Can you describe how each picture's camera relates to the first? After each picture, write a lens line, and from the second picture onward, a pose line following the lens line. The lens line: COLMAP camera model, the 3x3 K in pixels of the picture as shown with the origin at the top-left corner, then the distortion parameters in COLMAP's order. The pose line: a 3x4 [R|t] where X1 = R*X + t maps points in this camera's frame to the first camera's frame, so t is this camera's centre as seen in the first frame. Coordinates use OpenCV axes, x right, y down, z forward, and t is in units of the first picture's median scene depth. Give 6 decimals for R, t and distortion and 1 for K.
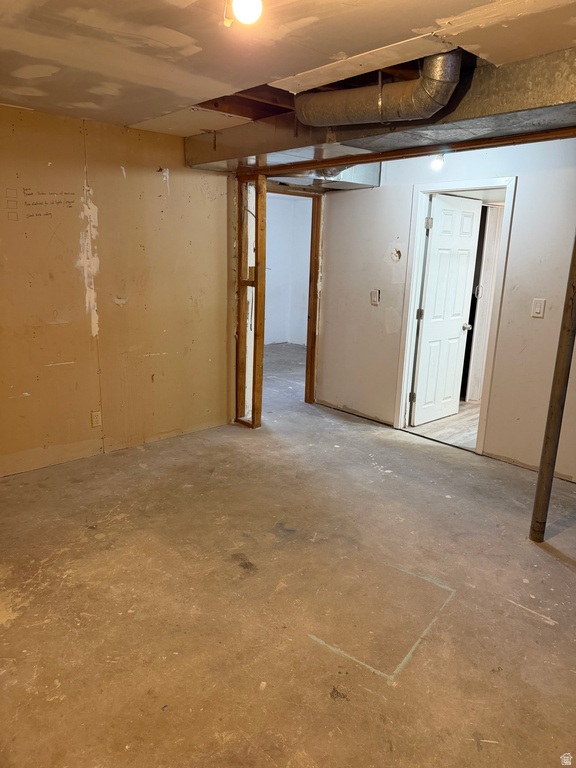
lens RADIAL K [[542.6, 0, 286.8], [0, 542.6, 385.2], [0, 0, 1]] dist [0.020449, -0.030911]
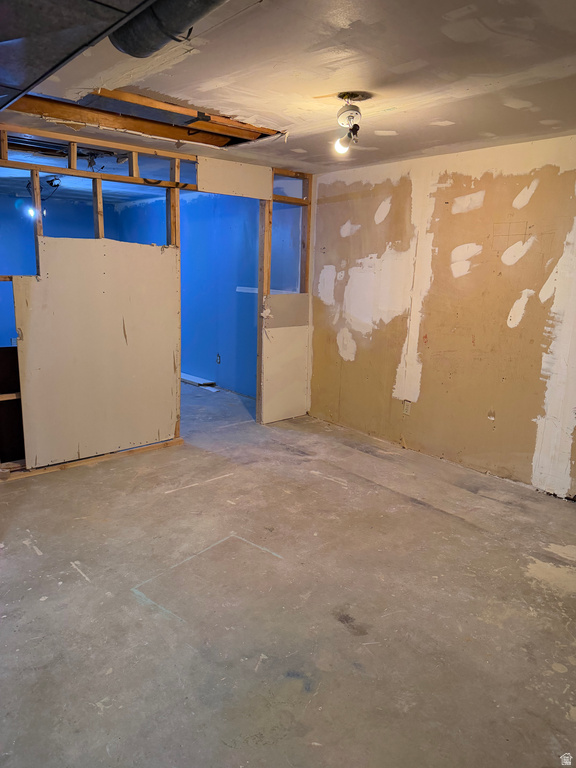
lens RADIAL K [[542.6, 0, 286.4], [0, 542.6, 384.6], [0, 0, 1]] dist [0.020449, -0.030911]
pose [[-0.998254, -0.055003, 0.021509, 0.024447], [-0.039834, 0.895942, 0.442381, -0.414642], [-0.043603, 0.440752, -0.896569, 1.722266]]
